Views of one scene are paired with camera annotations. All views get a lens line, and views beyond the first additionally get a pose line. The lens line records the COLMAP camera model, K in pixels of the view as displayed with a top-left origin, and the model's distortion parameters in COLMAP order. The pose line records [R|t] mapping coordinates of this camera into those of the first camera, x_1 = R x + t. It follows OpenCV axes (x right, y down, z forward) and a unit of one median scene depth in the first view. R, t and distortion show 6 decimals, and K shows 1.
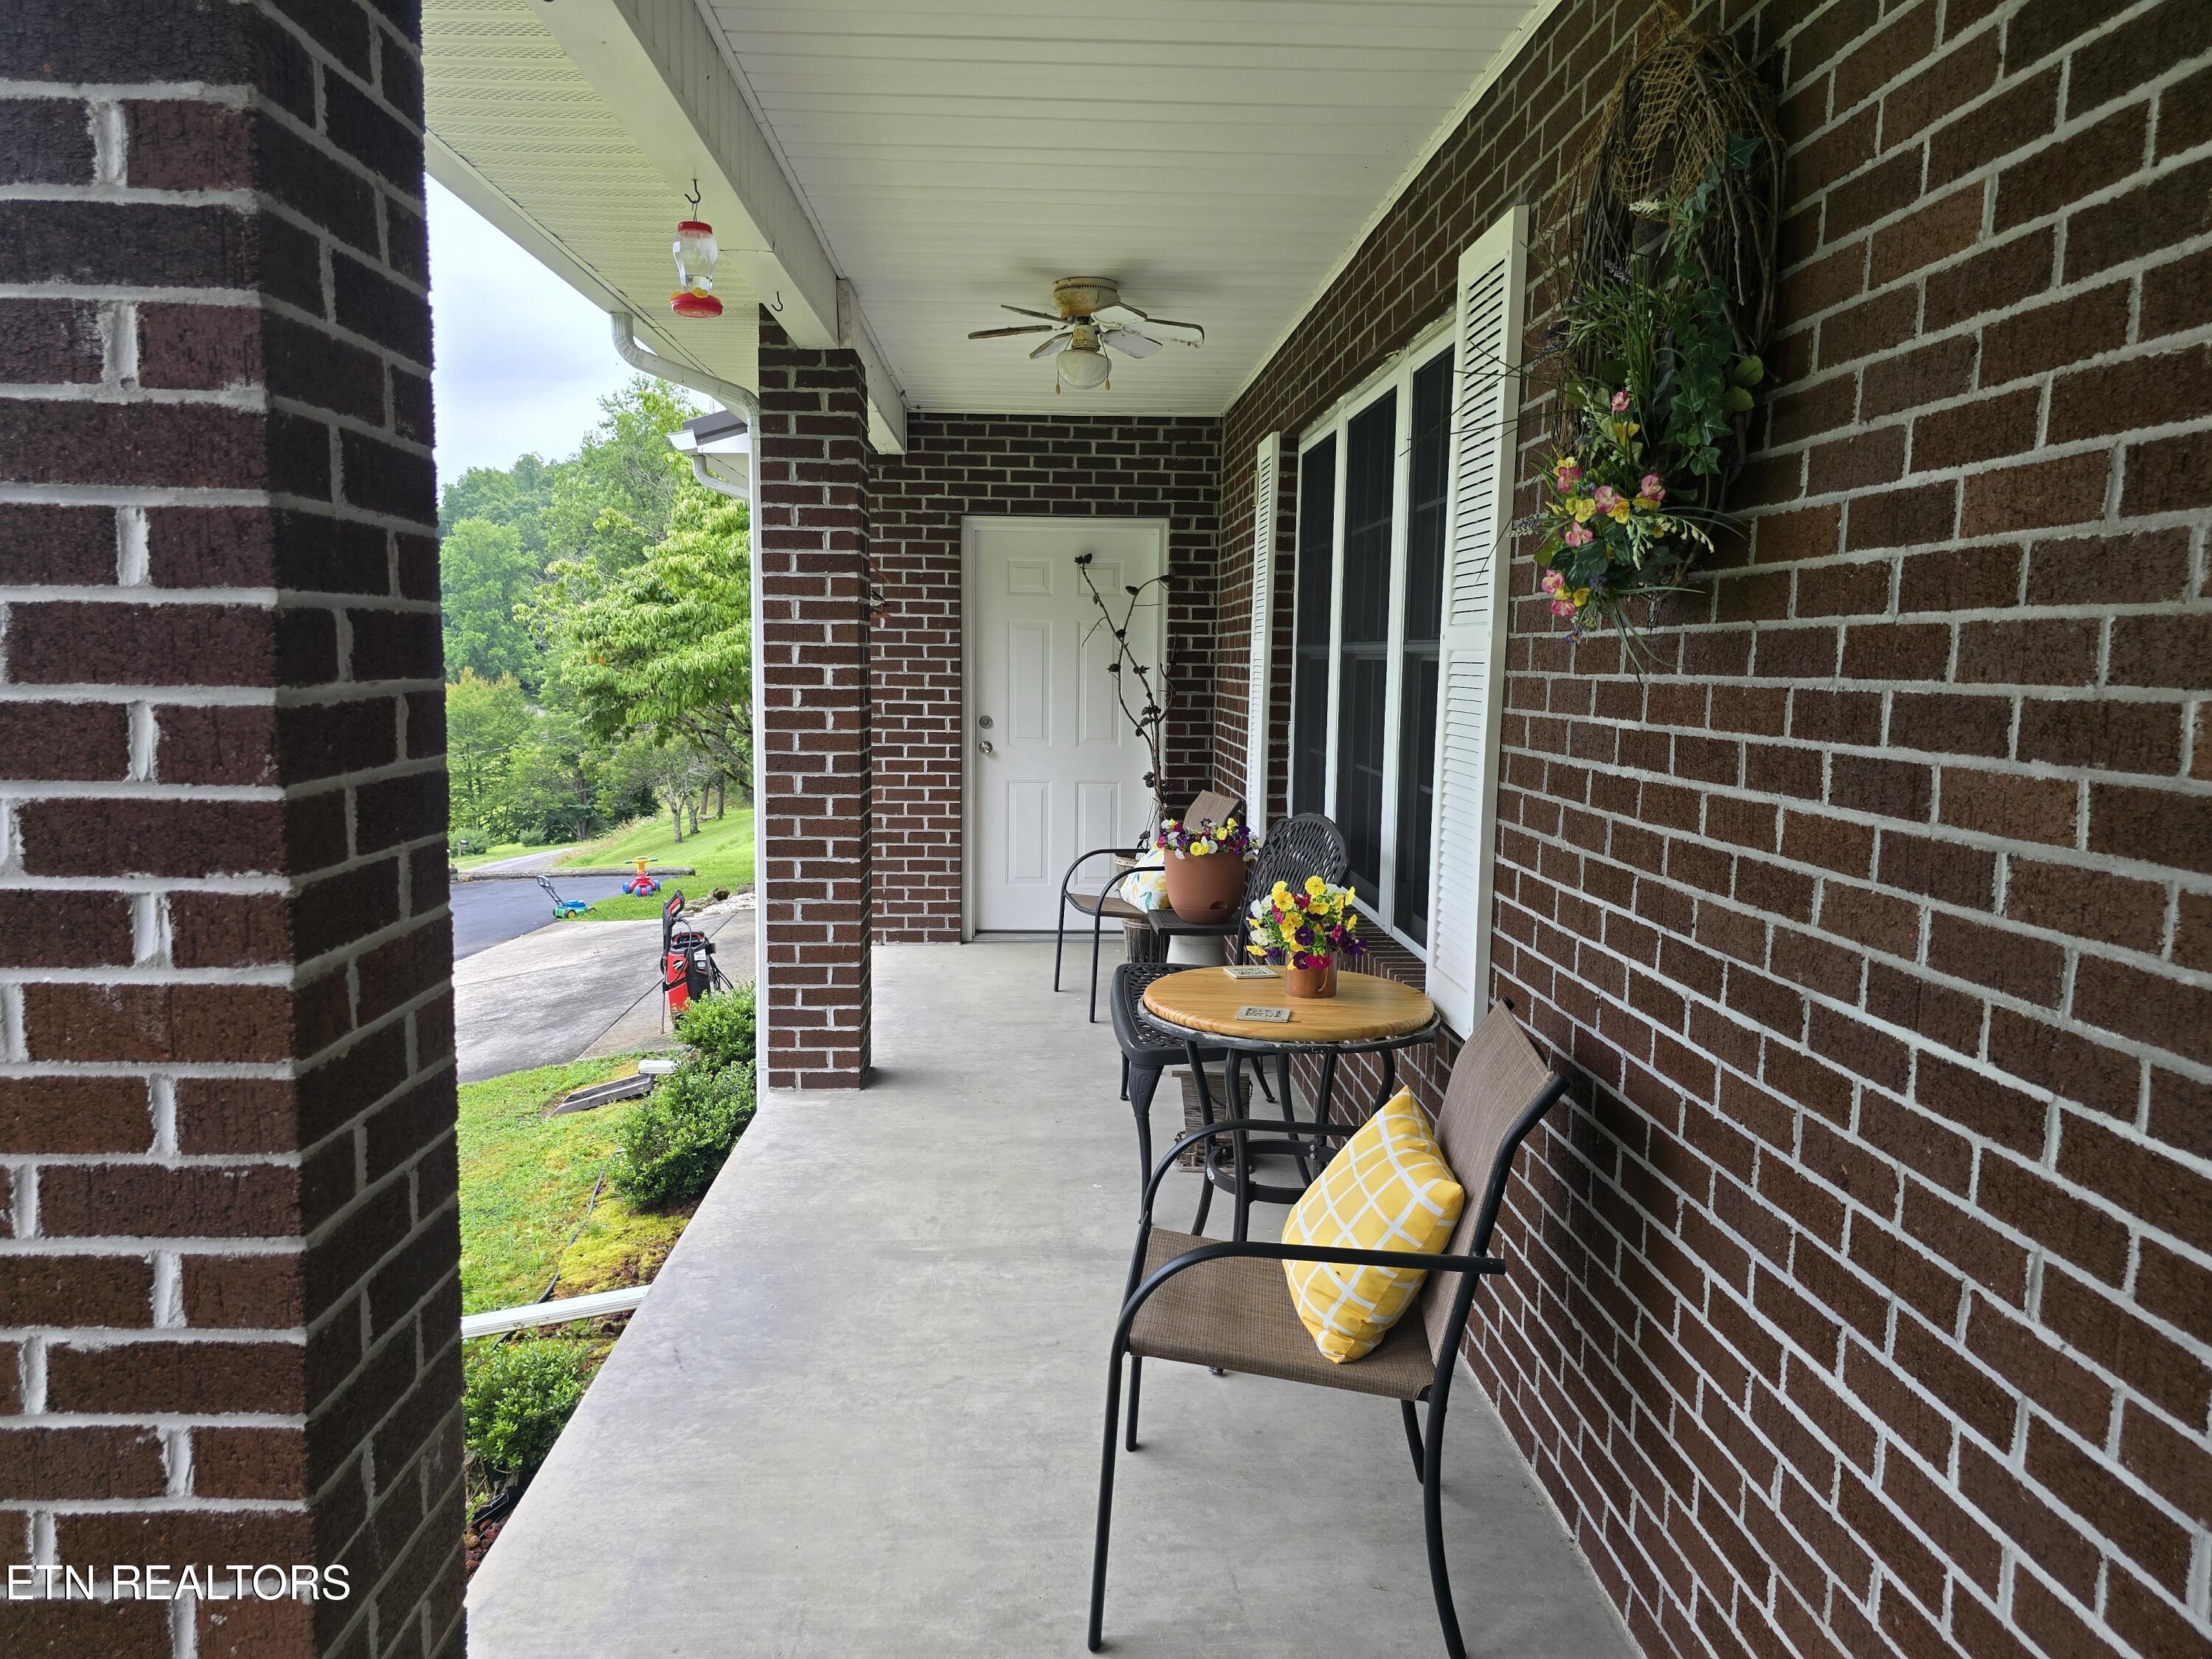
lens RADIAL K [[1465.9, 0, 1083.3], [0, 1465.9, 838.7], [0, 0, 1]] dist [0.051663, -0.029061]
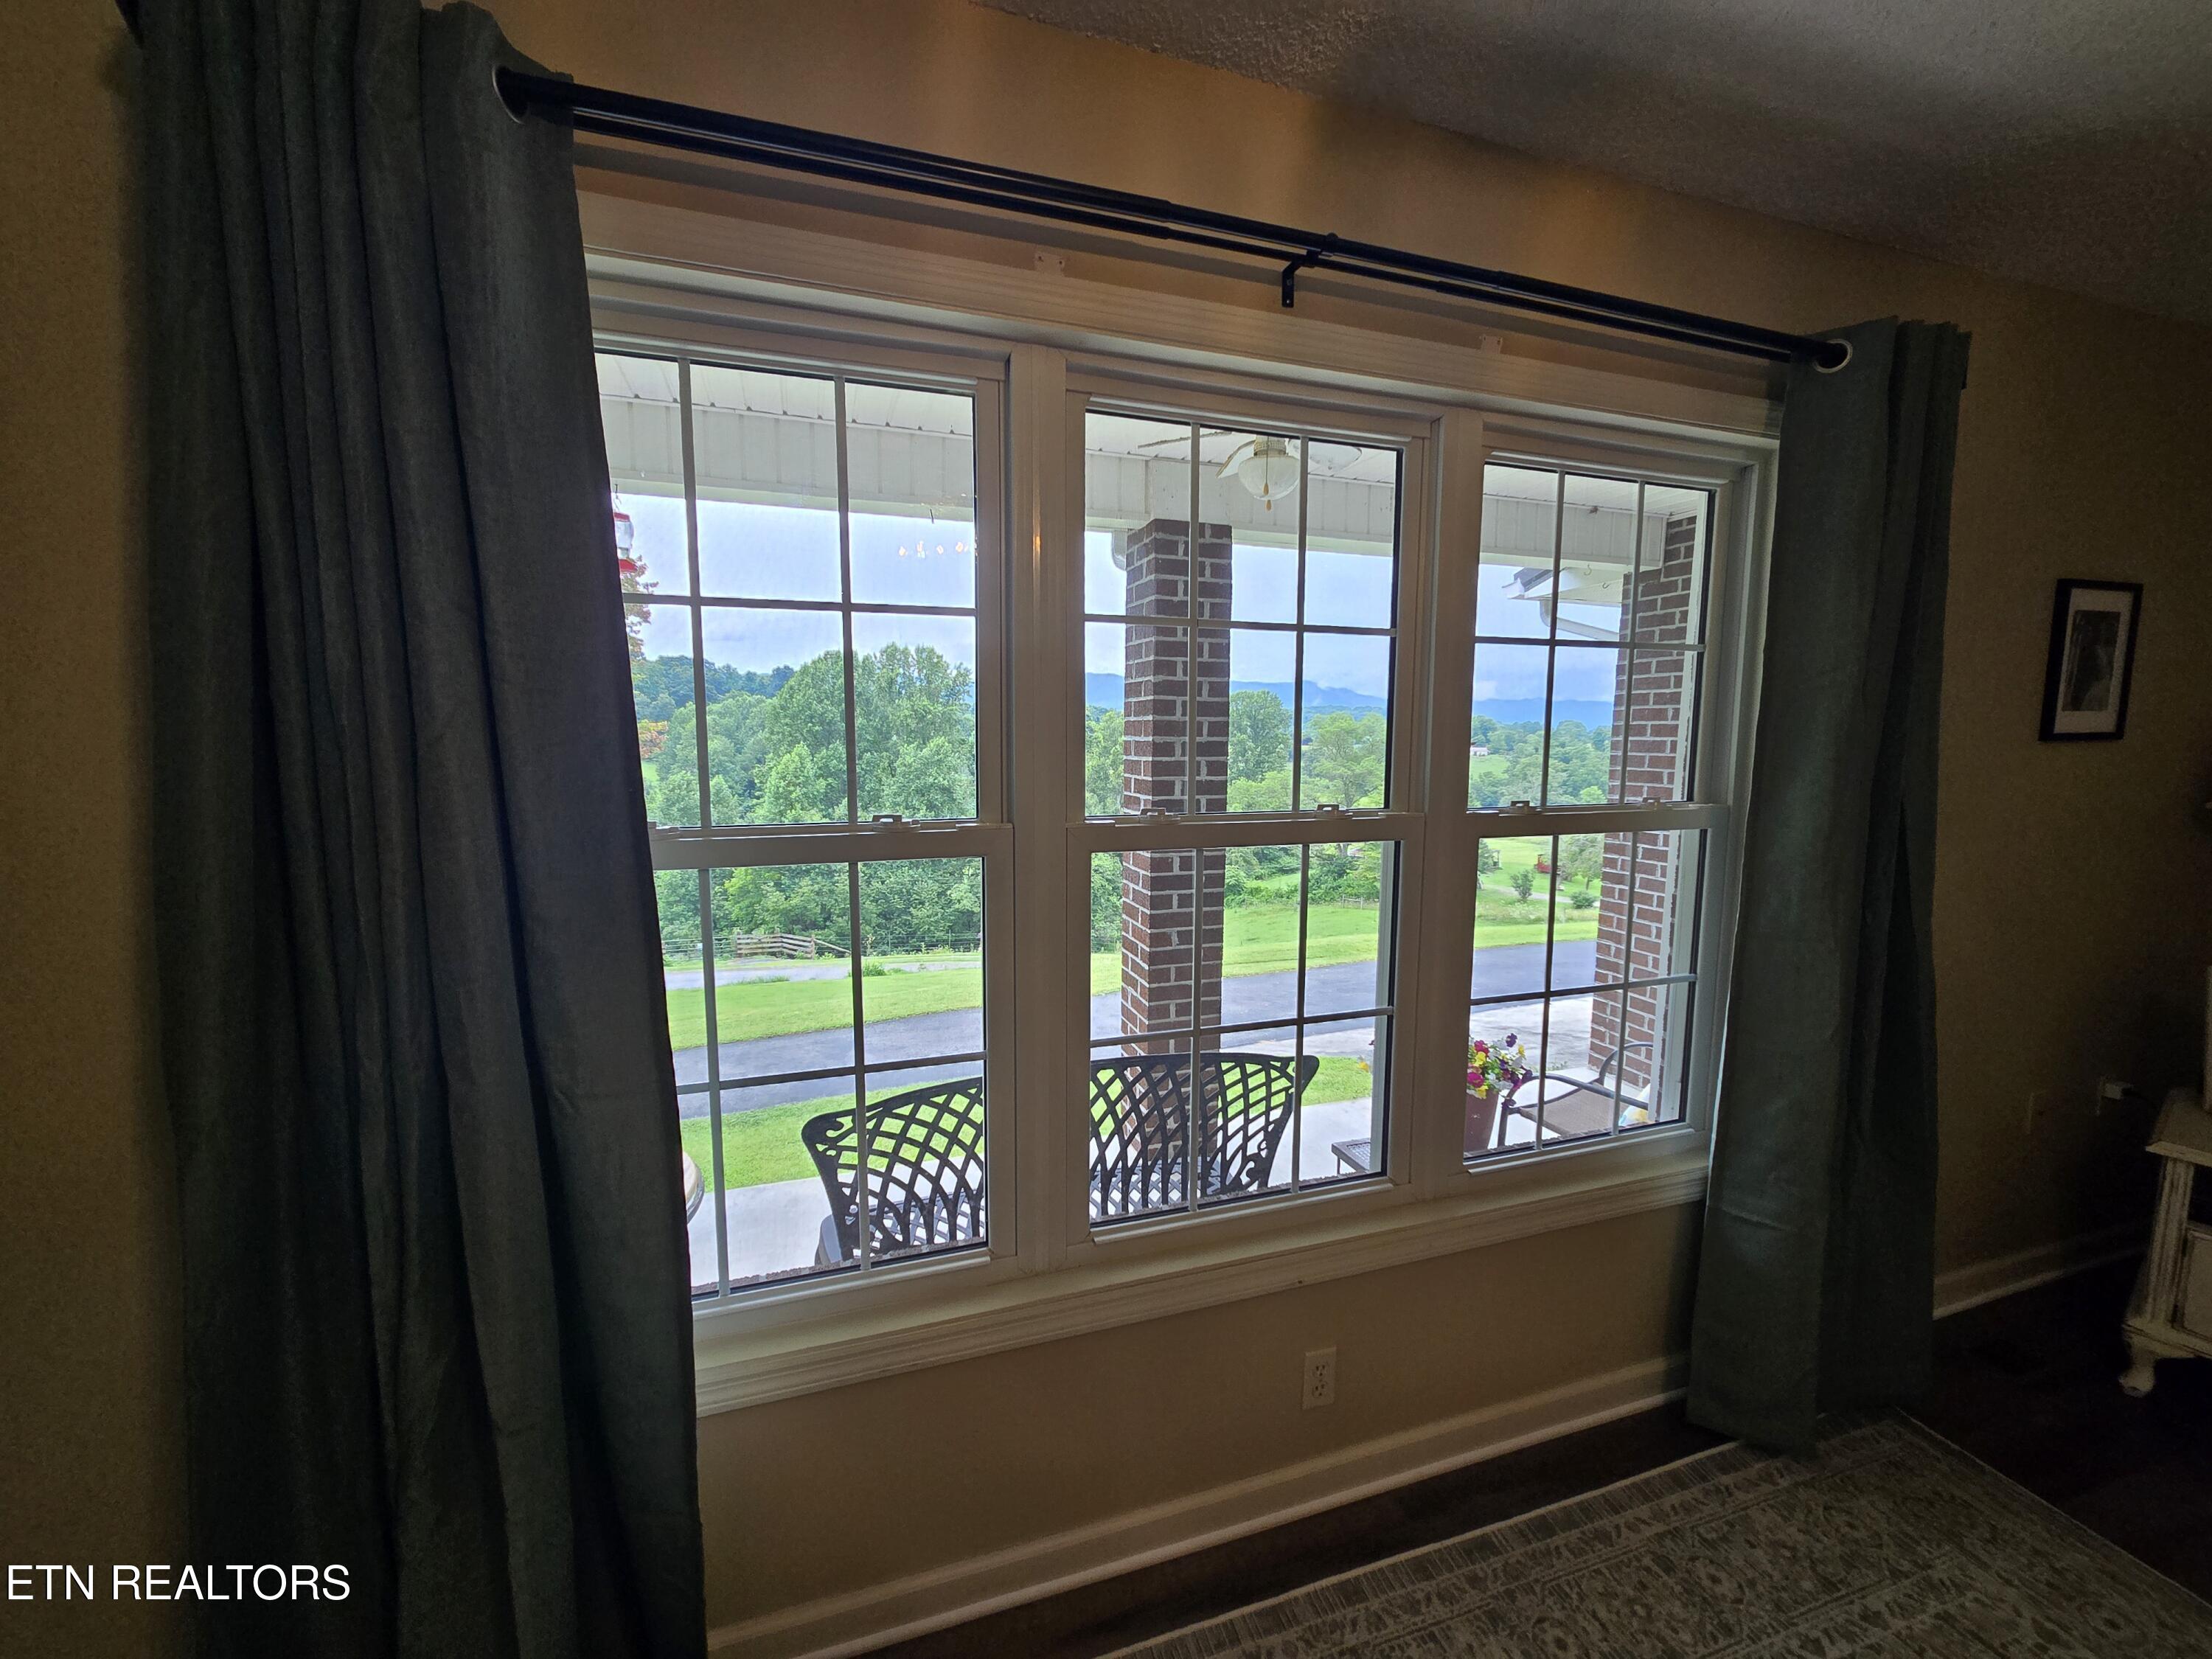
lens RADIAL K [[895.7, 0, 1112.0], [0, 895.7, 837.7], [0, 0, 1]] dist [-0.006777, 0.002612]
pose [[0.286953, 0.100032, -0.952707, 0.466275], [-0.120408, 0.990412, 0.067724, -0.123176], [0.950347, 0.095280, 0.296247, 0.719061]]
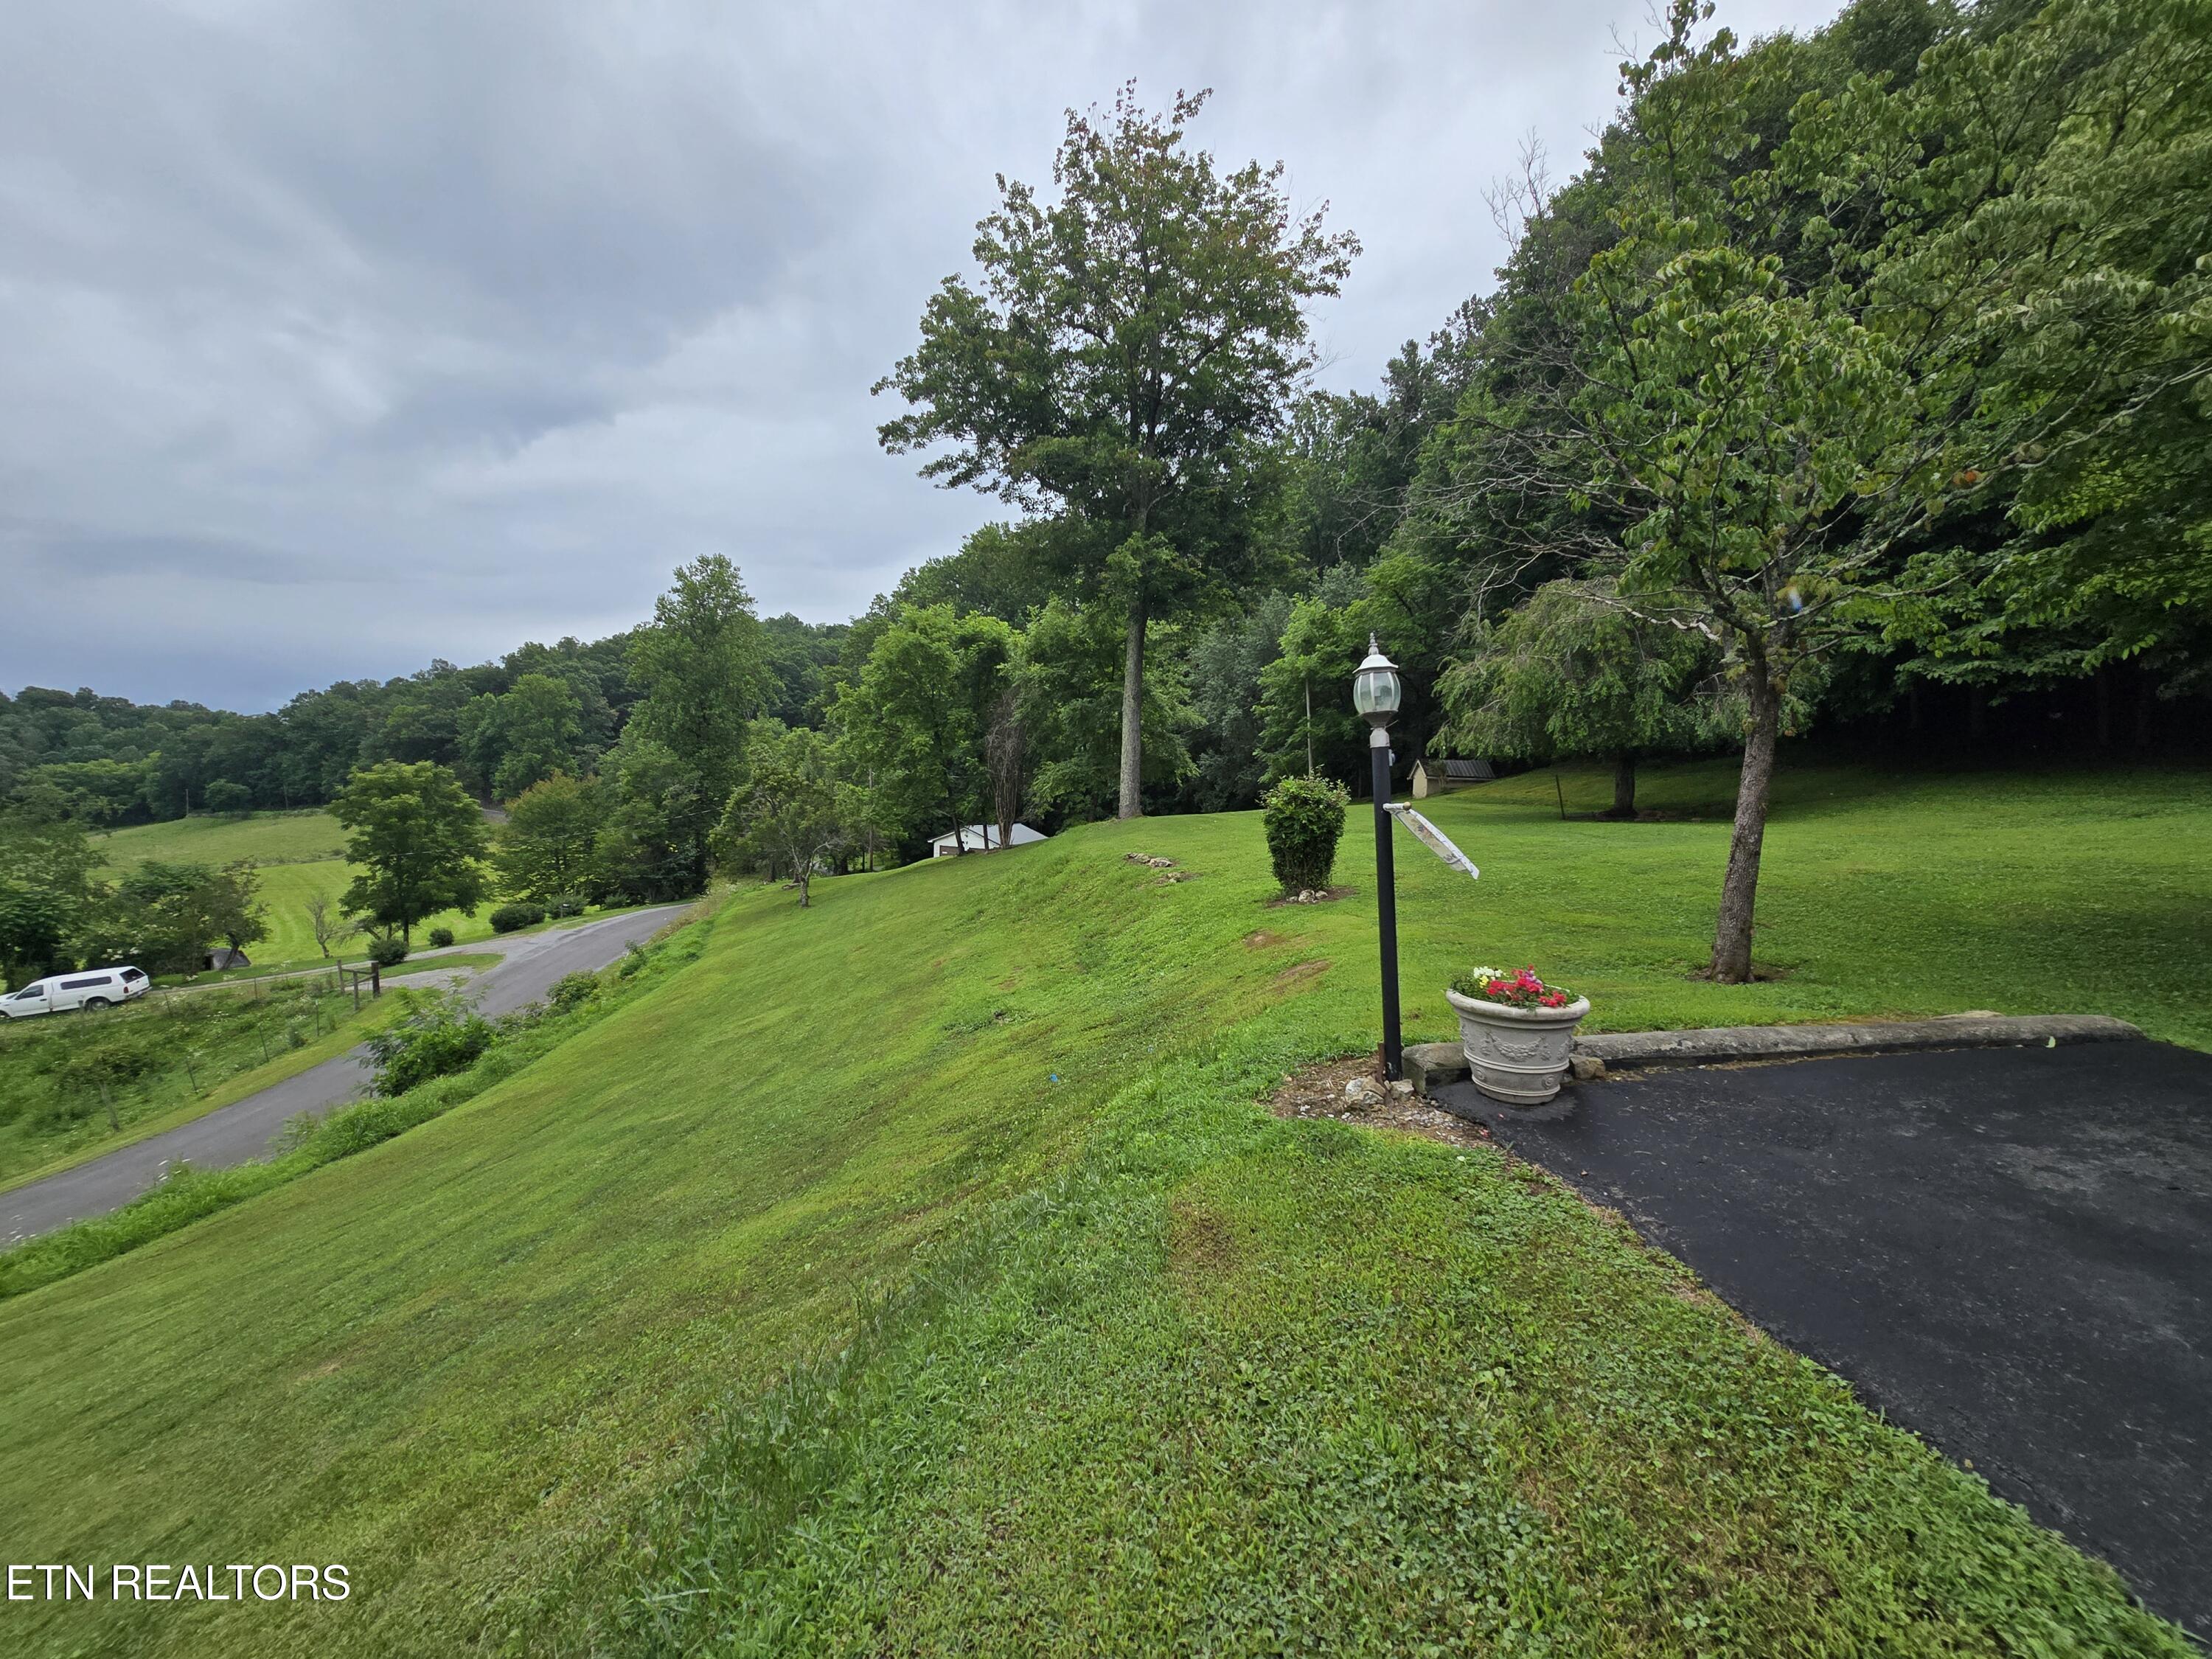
lens RADIAL K [[895.7, 0, 1107.2], [0, 895.7, 832.5], [0, 0, 1]] dist [-0.006777, 0.002612]
pose [[0.979811, 0.003526, 0.199896, -2.095001], [0.010182, 0.997667, -0.067507, -0.067263], [-0.199668, 0.068180, 0.977489, 3.019583]]
